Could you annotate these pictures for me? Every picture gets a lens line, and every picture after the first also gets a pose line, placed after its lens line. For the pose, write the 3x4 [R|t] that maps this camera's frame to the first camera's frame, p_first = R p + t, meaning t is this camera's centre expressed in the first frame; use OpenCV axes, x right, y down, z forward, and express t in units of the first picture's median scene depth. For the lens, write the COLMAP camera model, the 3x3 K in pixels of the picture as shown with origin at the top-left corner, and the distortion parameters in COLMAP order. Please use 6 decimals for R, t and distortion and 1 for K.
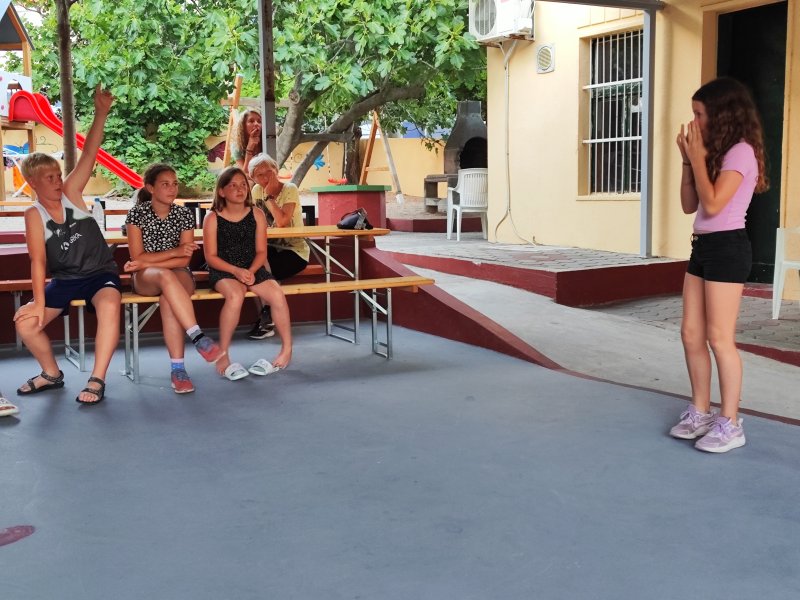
lens RADIAL K [[945.8, 0, 393.7], [0, 945.8, 293.0], [0, 0, 1]] dist [0.047720, 0.000000]
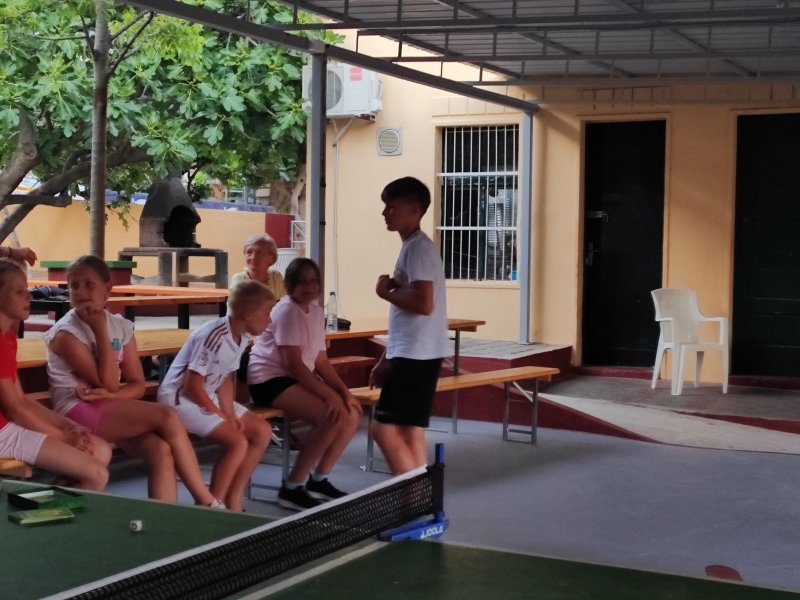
lens RADIAL K [[1246.6, 0, 395.6], [0, 1246.6, 292.3], [0, 0, 1]] dist [0.053541, 0.000000]
pose [[0.850968, 0.010575, 0.525110, -0.510874], [0.030828, 0.997068, -0.070039, -0.002408], [-0.524311, 0.075789, 0.848147, -0.079318]]
